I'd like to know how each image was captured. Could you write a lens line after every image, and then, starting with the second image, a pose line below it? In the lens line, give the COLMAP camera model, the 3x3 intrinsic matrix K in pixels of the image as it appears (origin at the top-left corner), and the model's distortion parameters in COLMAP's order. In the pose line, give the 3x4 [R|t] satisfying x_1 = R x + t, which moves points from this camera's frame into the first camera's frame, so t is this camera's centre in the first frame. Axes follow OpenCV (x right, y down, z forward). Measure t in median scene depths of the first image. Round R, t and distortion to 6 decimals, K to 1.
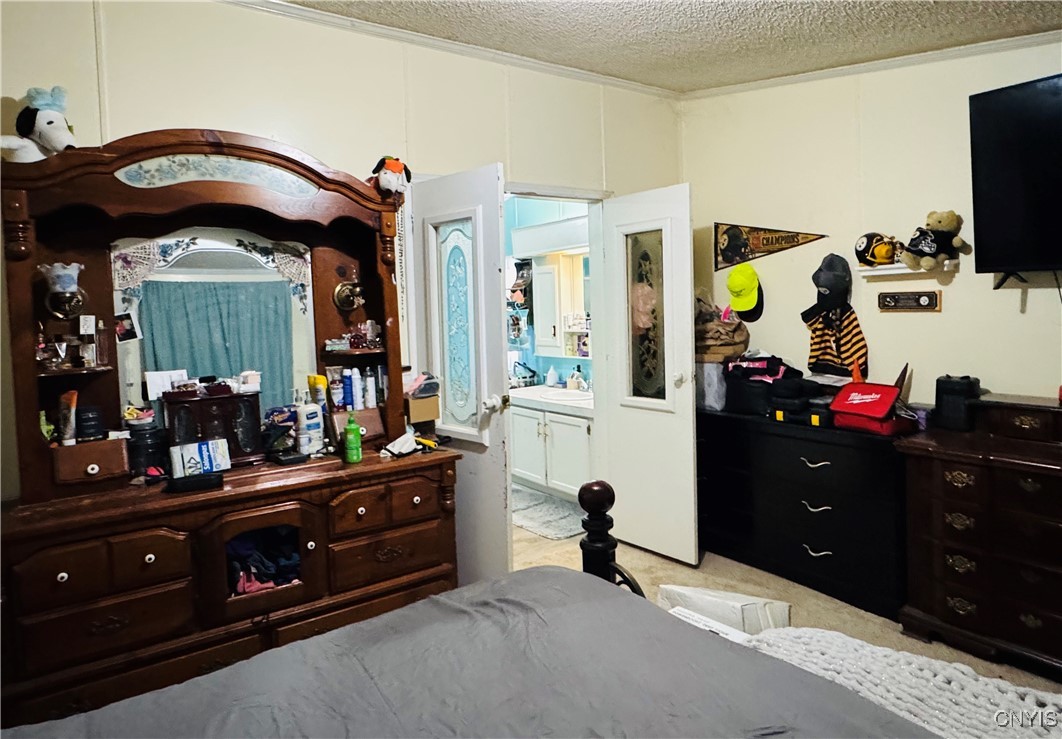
lens RADIAL K [[664.5, 0, 531.6], [0, 664.5, 363.3], [0, 0, 1]] dist [-0.000192, 0.000037]
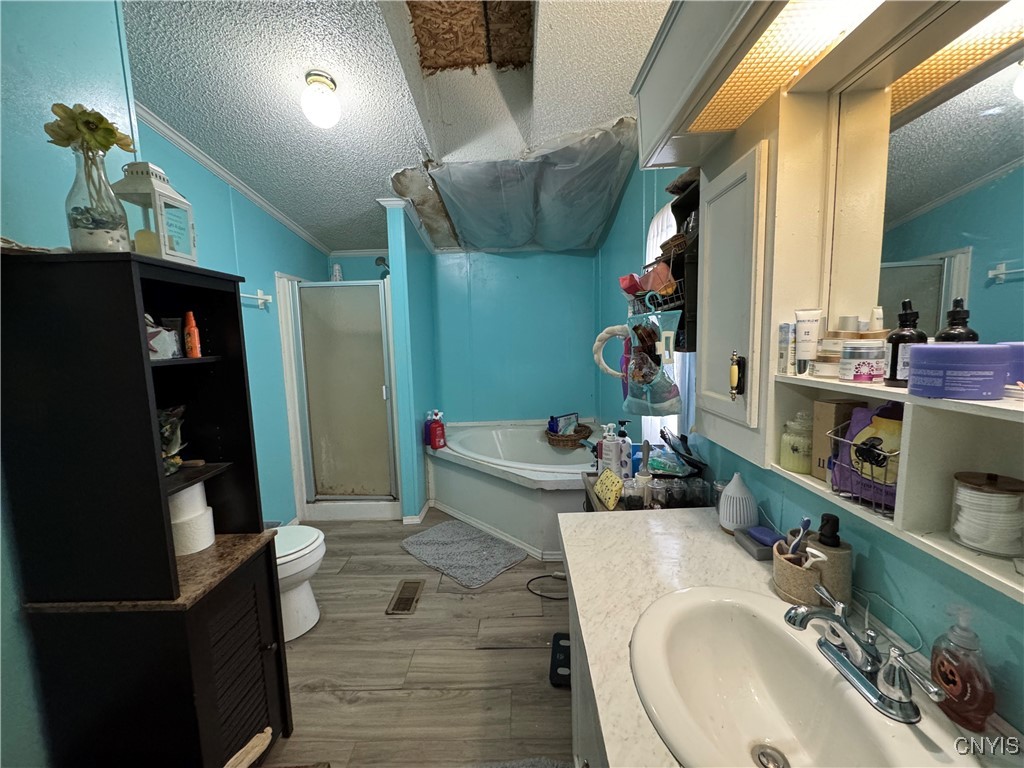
lens RADIAL K [[409.9, 0, 515.0], [0, 409.9, 386.2], [0, 0, 1]] dist [0.000666, 0.000030]
pose [[0.811310, 0.078649, -0.579302, 0.055671], [-0.051239, 0.996662, 0.063552, -0.047618], [0.582366, -0.021877, 0.812632, 0.749565]]
